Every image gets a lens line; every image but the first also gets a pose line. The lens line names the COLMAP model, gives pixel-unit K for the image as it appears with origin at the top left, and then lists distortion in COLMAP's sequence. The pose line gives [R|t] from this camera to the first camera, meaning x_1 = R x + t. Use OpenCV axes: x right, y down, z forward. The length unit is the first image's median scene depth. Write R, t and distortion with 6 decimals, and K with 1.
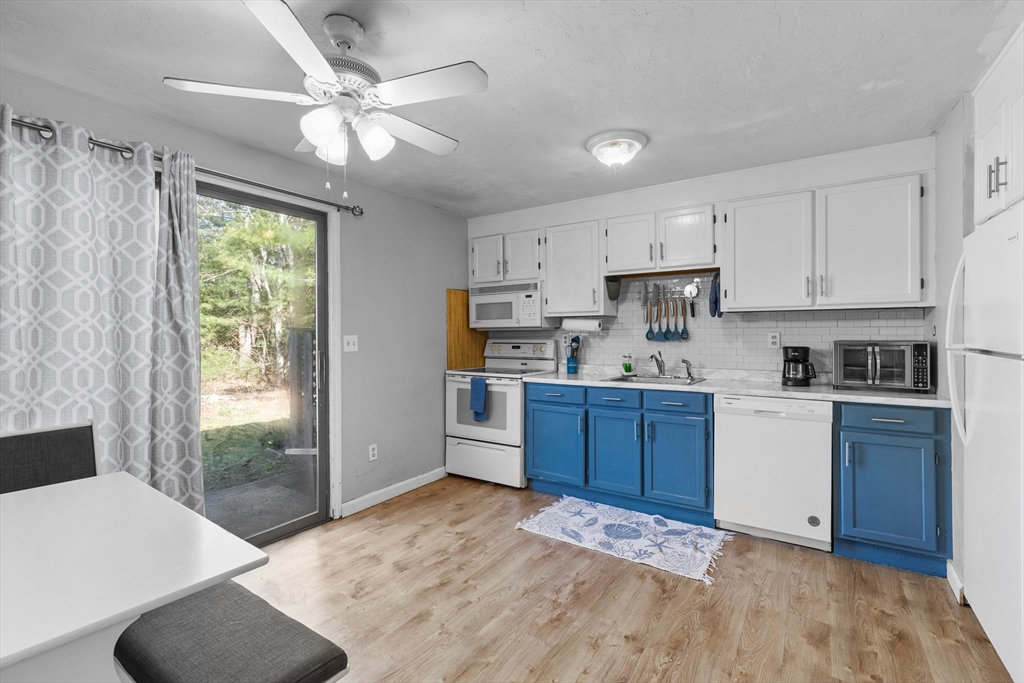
lens RADIAL K [[458.8, 0, 513.4], [0, 458.8, 338.4], [0, 0, 1]] dist [0.002587, -0.000051]
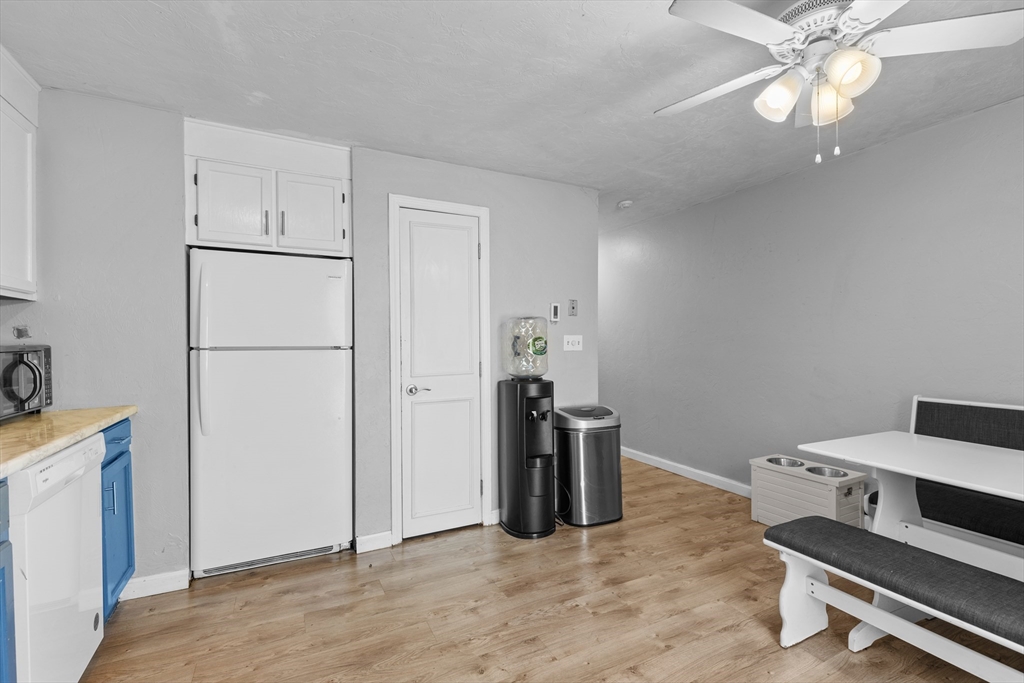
lens RADIAL K [[458.8, 0, 513.3], [0, 458.8, 339.7], [0, 0, 1]] dist [0.002587, -0.000051]
pose [[-0.867776, 0.009606, 0.496862, -0.153689], [0.014712, 0.999872, 0.006364, 0.003552], [-0.496737, 0.012832, -0.867806, 1.053116]]
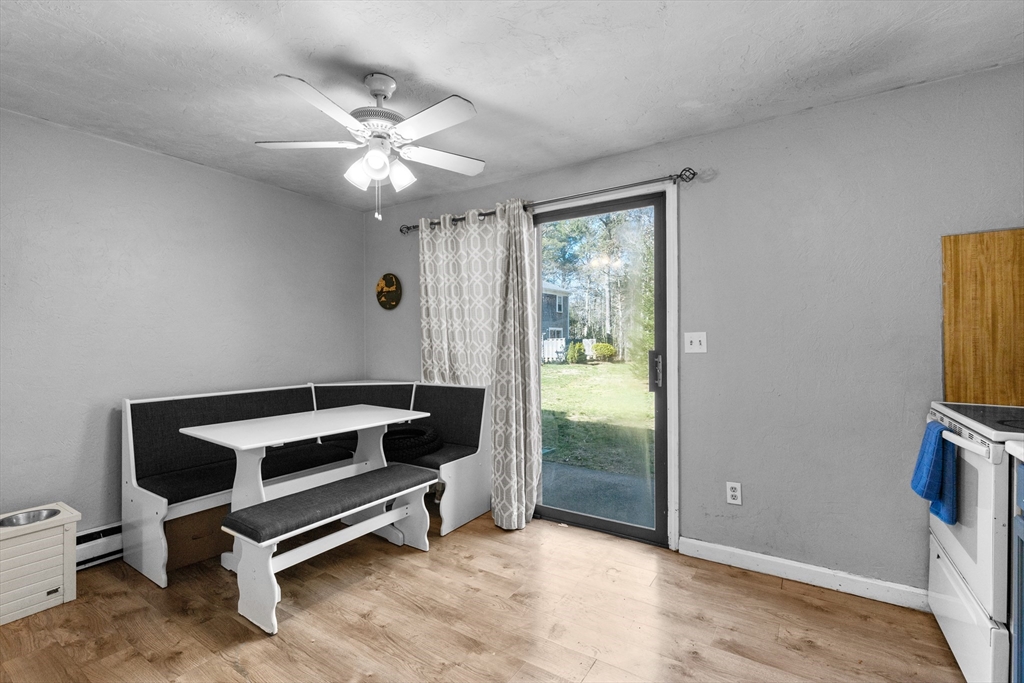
lens RADIAL K [[458.8, 0, 510.3], [0, 458.8, 340.8], [0, 0, 1]] dist [0.002587, -0.000051]
pose [[0.001552, 0.009443, -0.999954, 0.454111], [-0.002534, 0.999952, 0.009439, 0.001362], [0.999996, 0.002520, 0.001576, 0.699241]]
